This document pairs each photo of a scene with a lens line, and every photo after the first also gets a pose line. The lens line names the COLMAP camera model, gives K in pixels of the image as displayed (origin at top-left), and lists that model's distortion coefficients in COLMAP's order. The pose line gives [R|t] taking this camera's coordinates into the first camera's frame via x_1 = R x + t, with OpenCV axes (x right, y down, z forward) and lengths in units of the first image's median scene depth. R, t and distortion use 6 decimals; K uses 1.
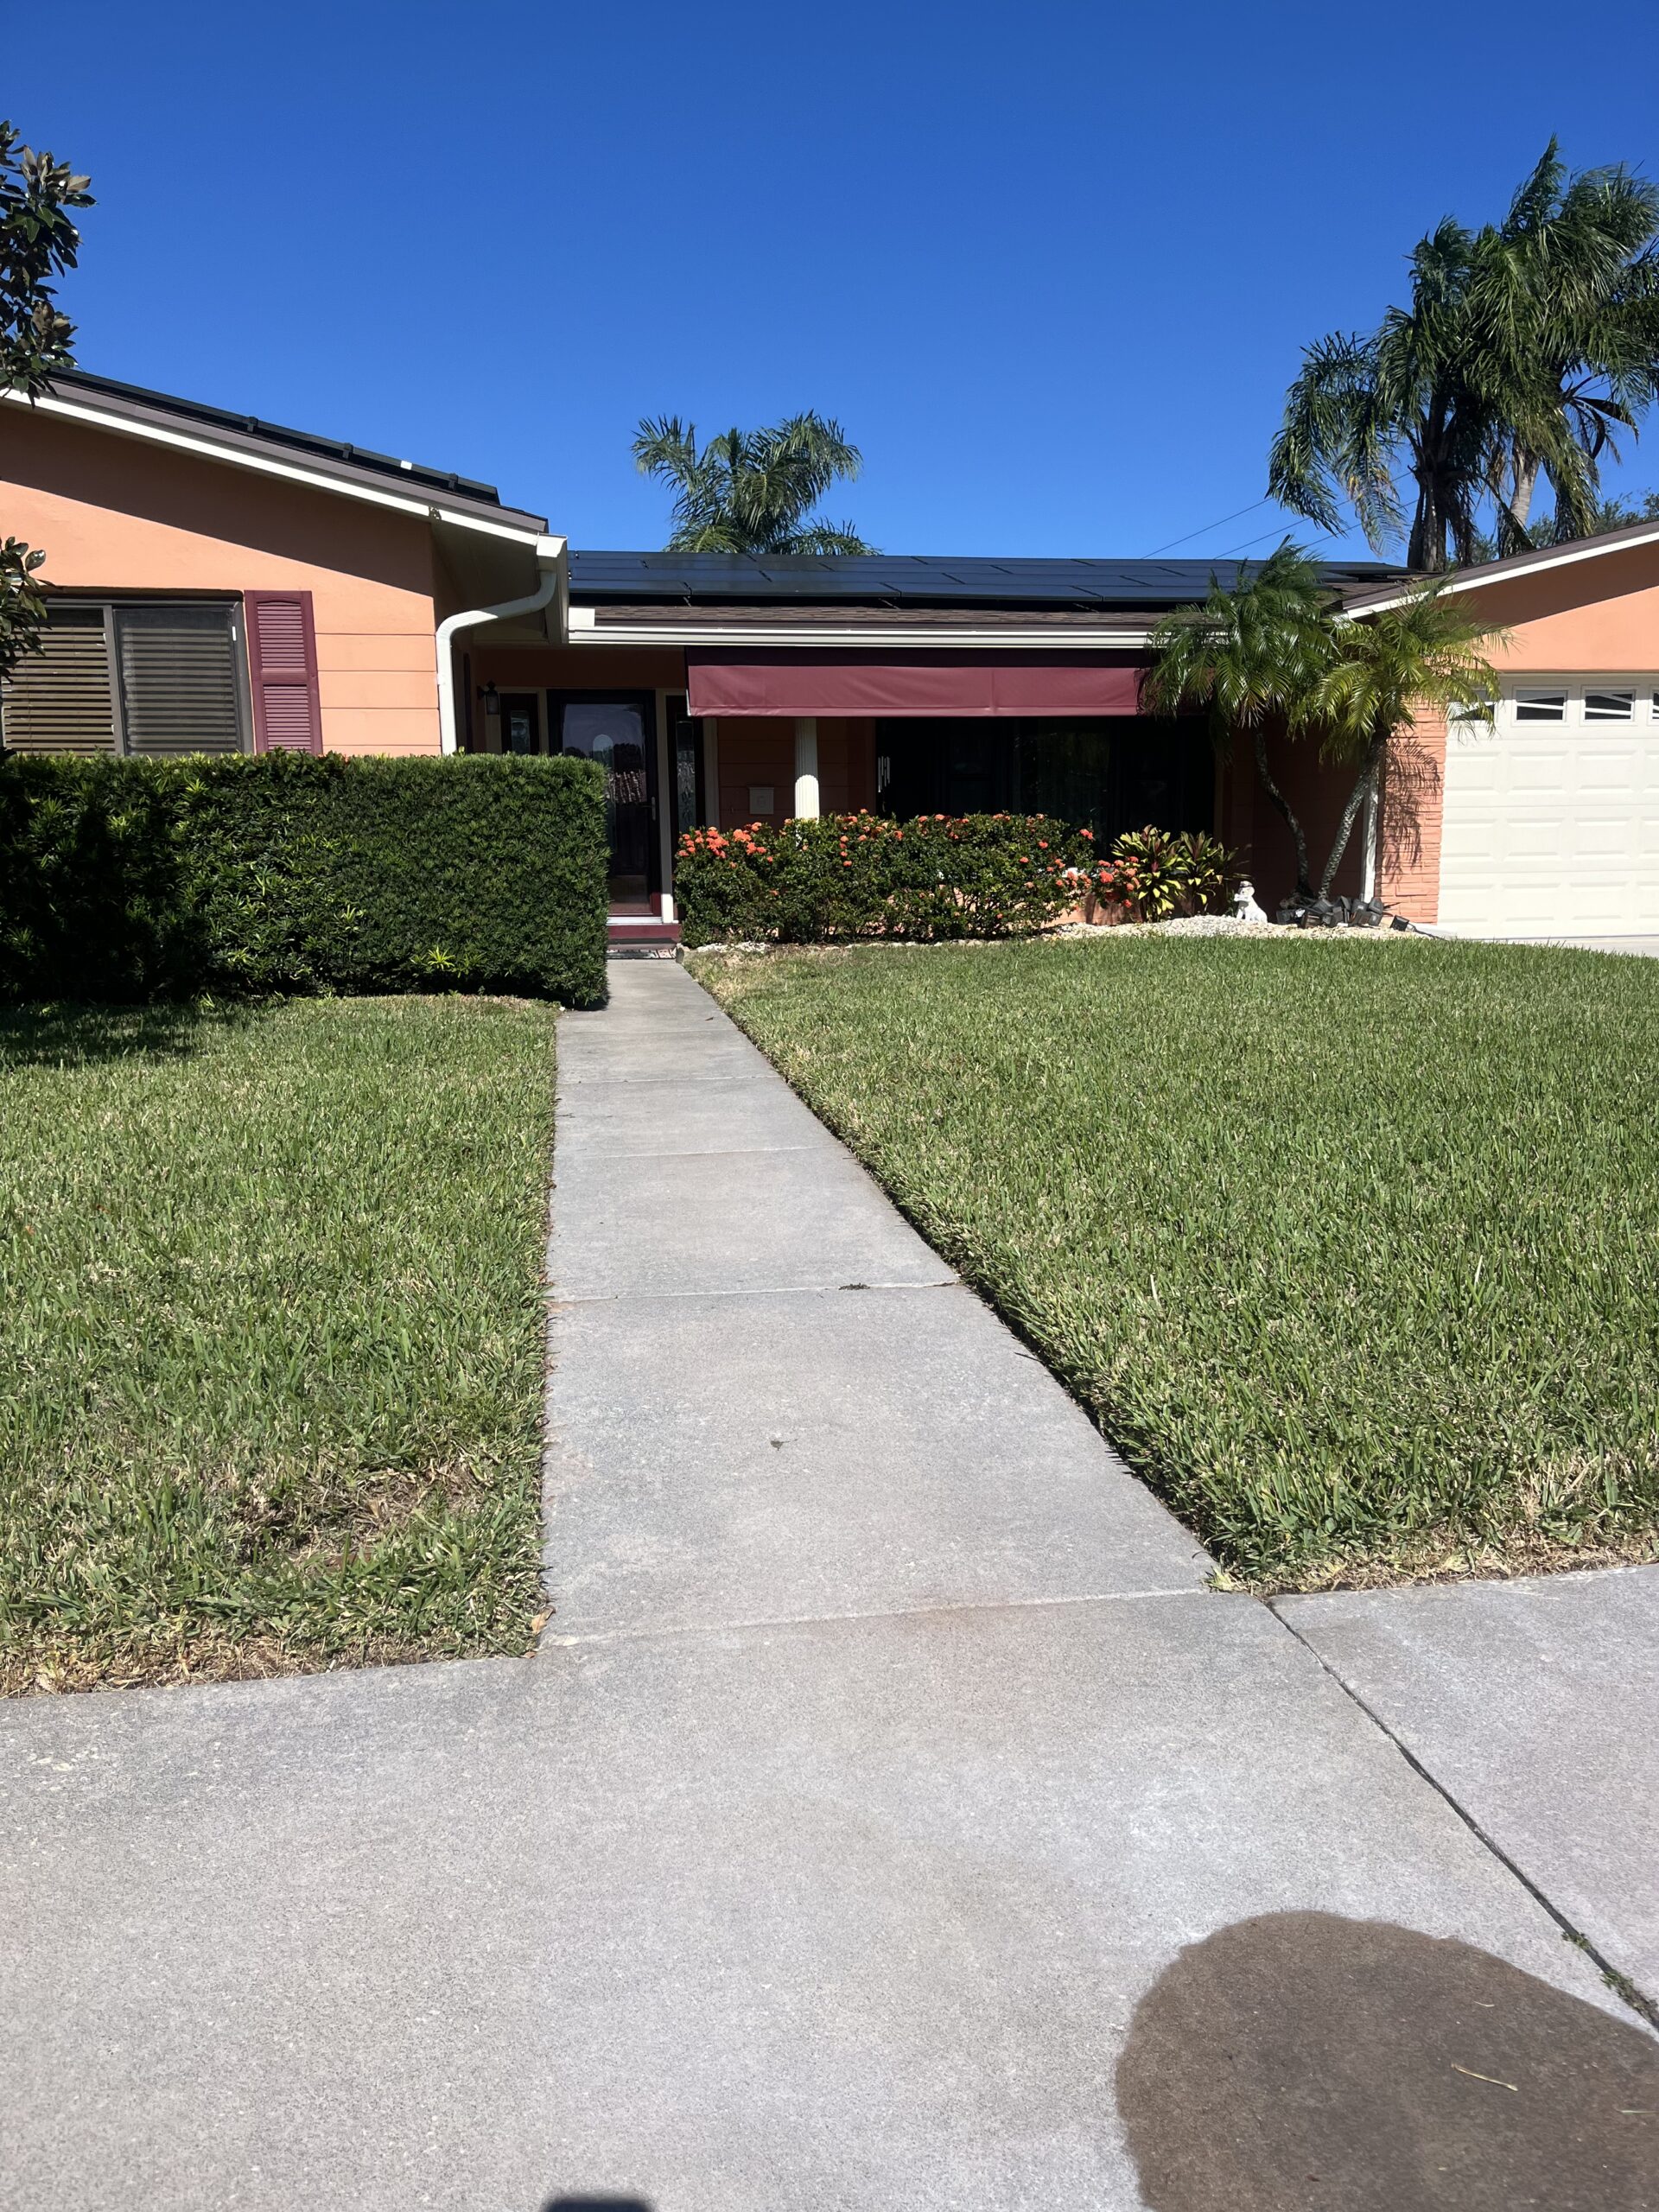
lens RADIAL K [[1733.7, 0, 841.8], [0, 1733.7, 1111.3], [0, 0, 1]] dist [0.050608, -0.100442]
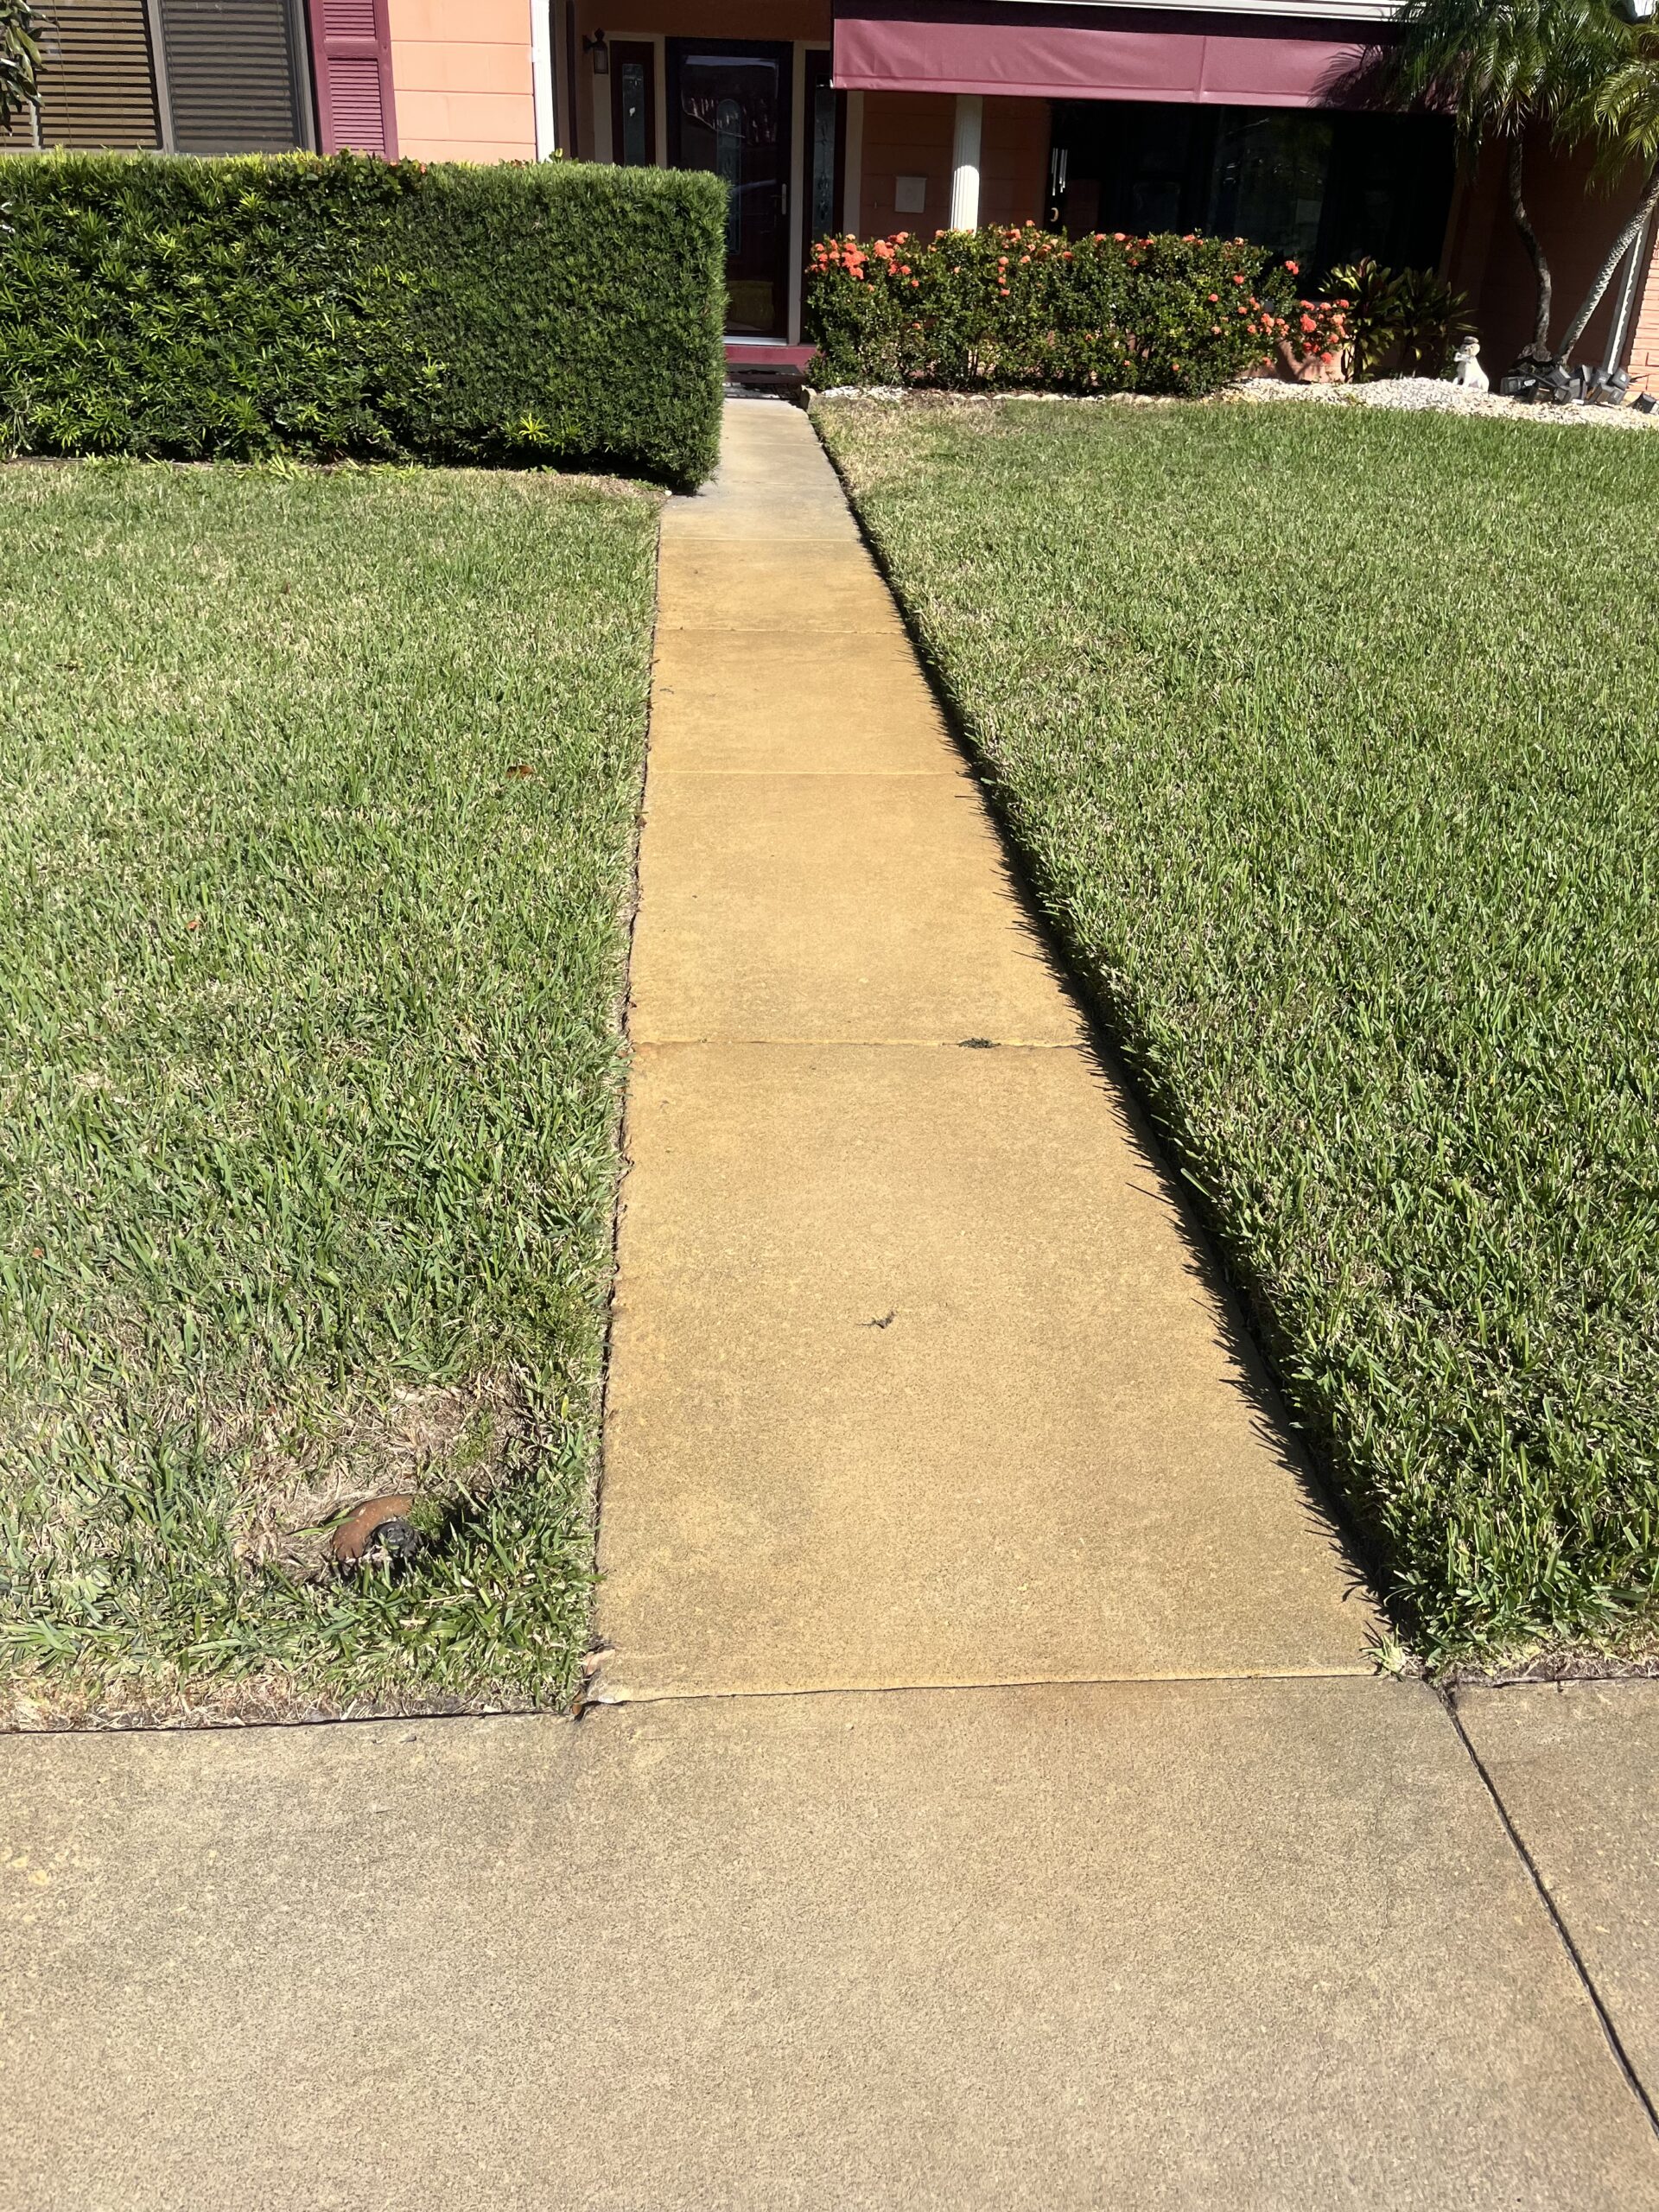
lens RADIAL K [[1660.4, 0, 810.7], [0, 1660.4, 1066.8], [0, 0, 1]] dist [0.073925, -0.123111]
pose [[0.994686, 0.082108, -0.062118, -0.011925], [-0.055334, 0.935115, 0.349997, -0.090296], [0.086825, -0.344700, 0.934689, 0.109118]]
